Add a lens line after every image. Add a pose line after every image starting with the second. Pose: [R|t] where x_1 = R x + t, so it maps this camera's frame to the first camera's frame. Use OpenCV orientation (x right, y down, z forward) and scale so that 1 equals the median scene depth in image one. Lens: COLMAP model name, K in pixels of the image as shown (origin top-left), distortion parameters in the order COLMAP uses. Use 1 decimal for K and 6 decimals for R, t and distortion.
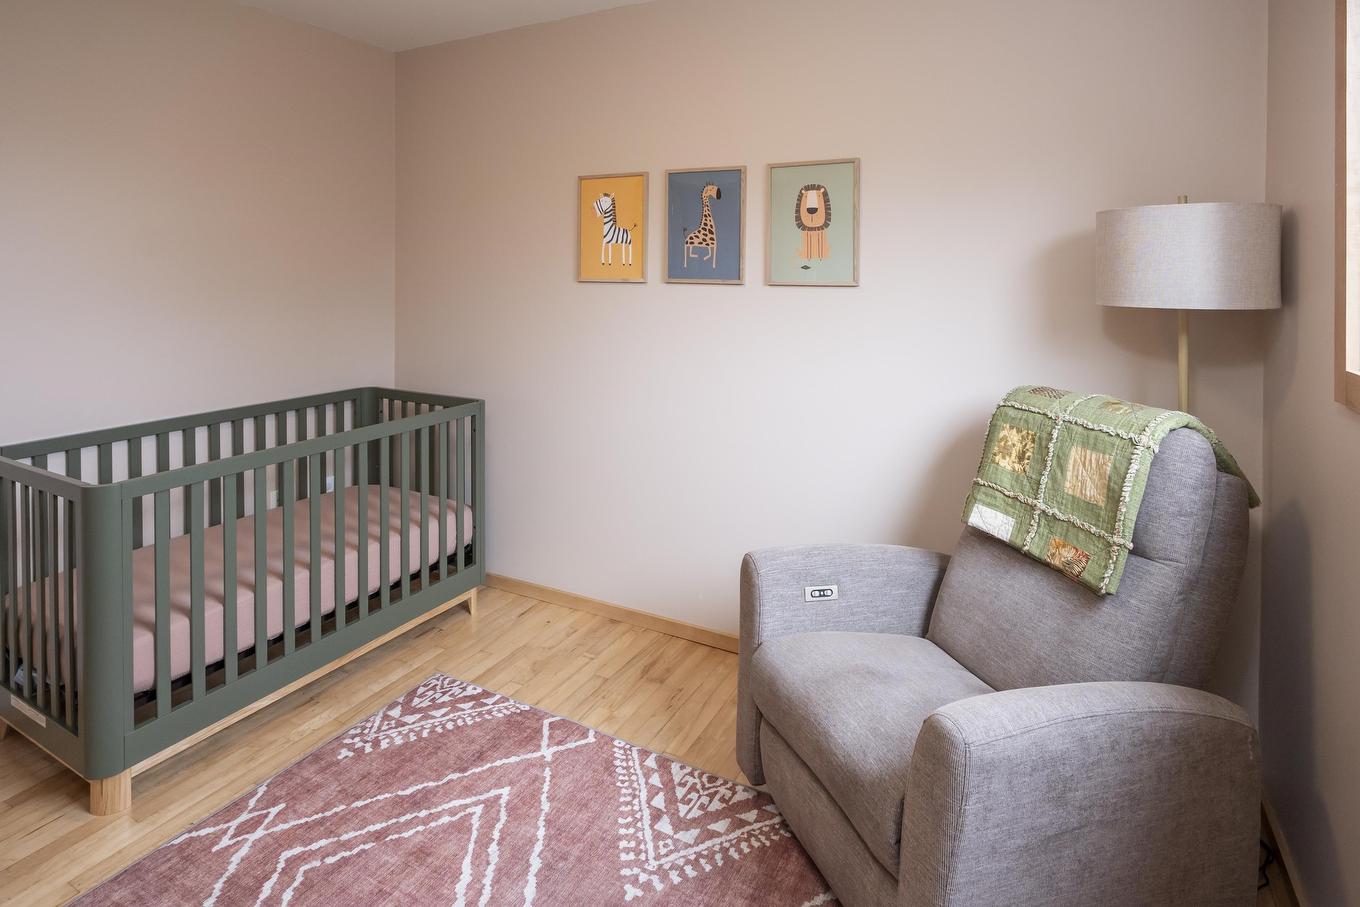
lens RADIAL K [[697.8, 0, 672.6], [0, 697.8, 462.5], [0, 0, 1]] dist [0.000054, -0.000236]
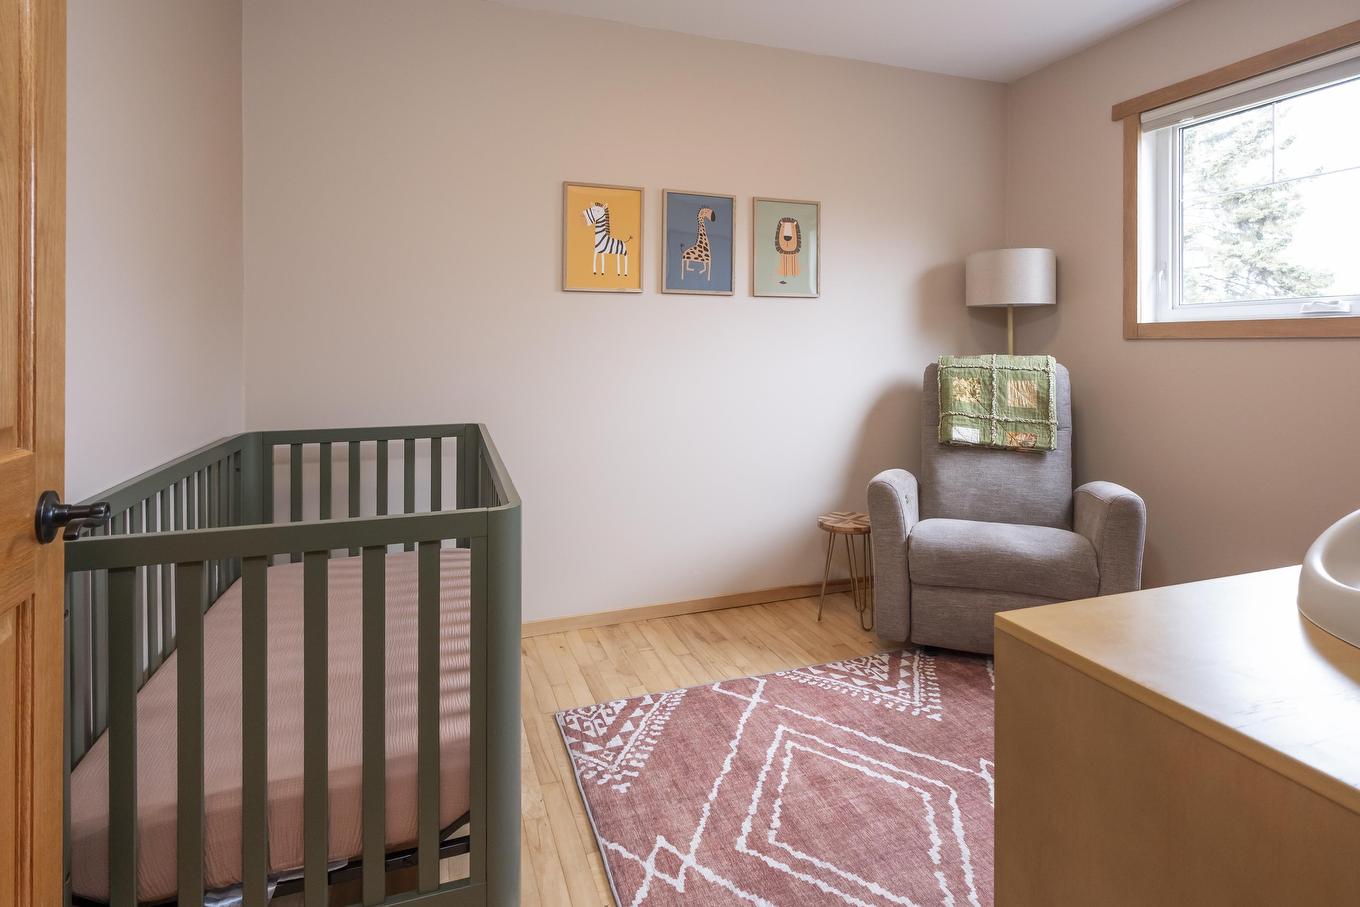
lens RADIAL K [[666.5, 0, 678.1], [0, 666.5, 537.1], [0, 0, 1]] dist [-0.000991, -0.000051]
pose [[0.674749, -0.210419, 0.707416, -1.002825], [0.194896, 0.975274, 0.104197, 0.019546], [-0.711849, 0.067566, 0.699075, 0.321852]]
